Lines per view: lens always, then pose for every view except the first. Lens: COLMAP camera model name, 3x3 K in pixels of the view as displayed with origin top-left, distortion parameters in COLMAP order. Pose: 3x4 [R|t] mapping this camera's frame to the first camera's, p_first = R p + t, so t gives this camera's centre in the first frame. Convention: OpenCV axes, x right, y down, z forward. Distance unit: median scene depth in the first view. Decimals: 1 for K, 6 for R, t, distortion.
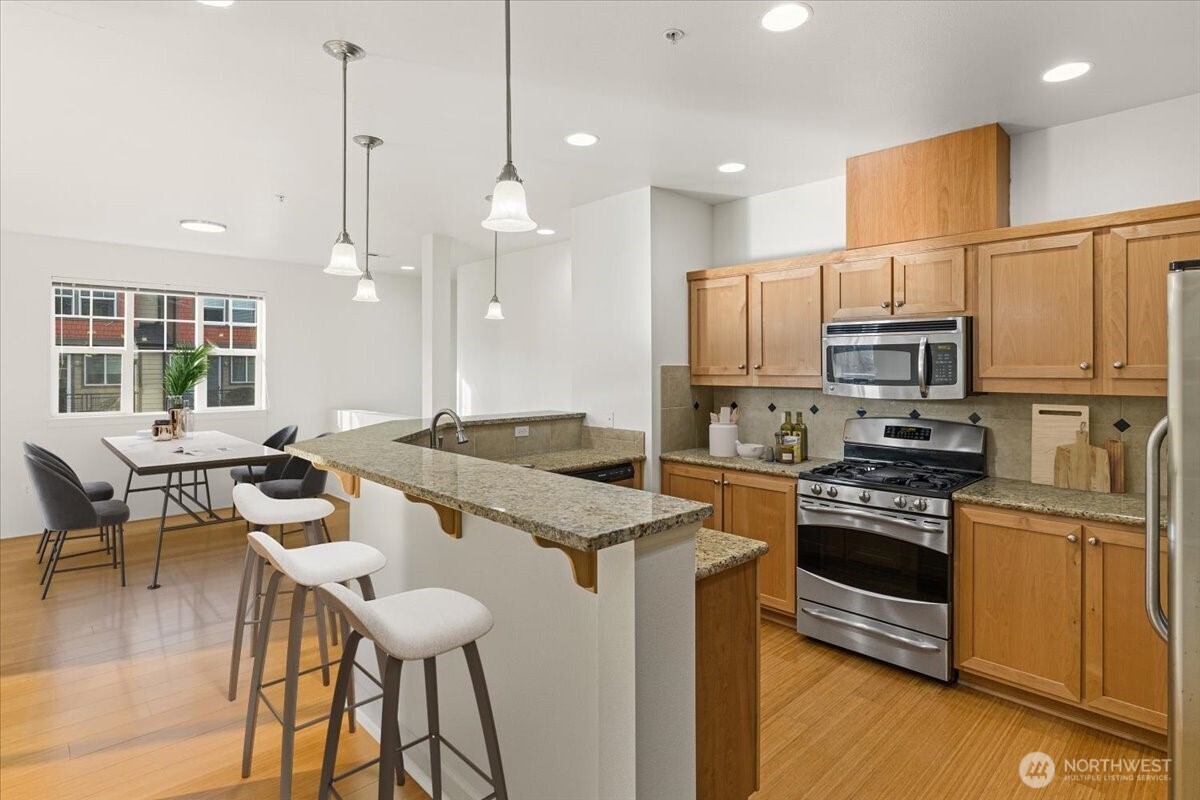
lens RADIAL K [[618.4, 0, 603.6], [0, 618.4, 369.1], [0, 0, 1]] dist [-0.006795, 0.000766]
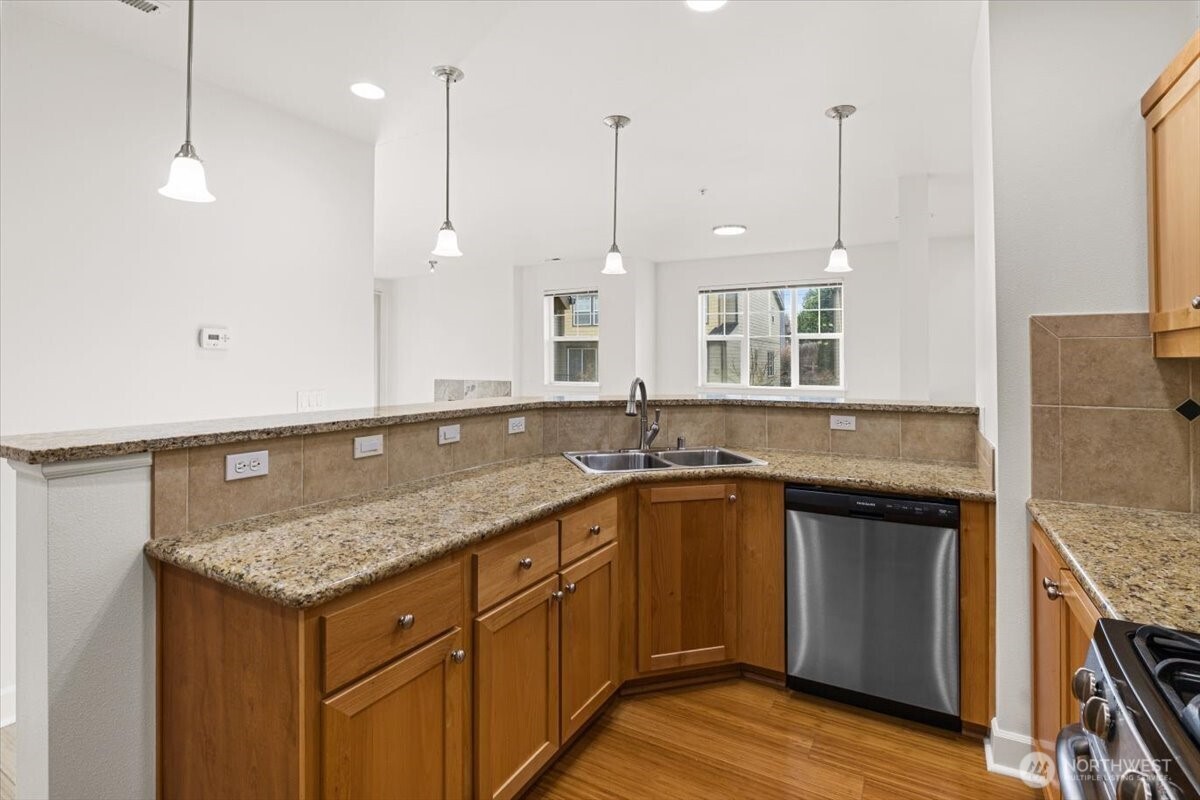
lens RADIAL K [[568.4, 0, 604.0], [0, 568.4, 358.6], [0, 0, 1]] dist [-0.009874, 0.001771]
pose [[0.285561, -0.003066, -0.958356, 0.531108], [-0.005606, 0.999972, -0.004870, 0.039914], [0.958344, 0.006763, 0.285536, 0.697803]]
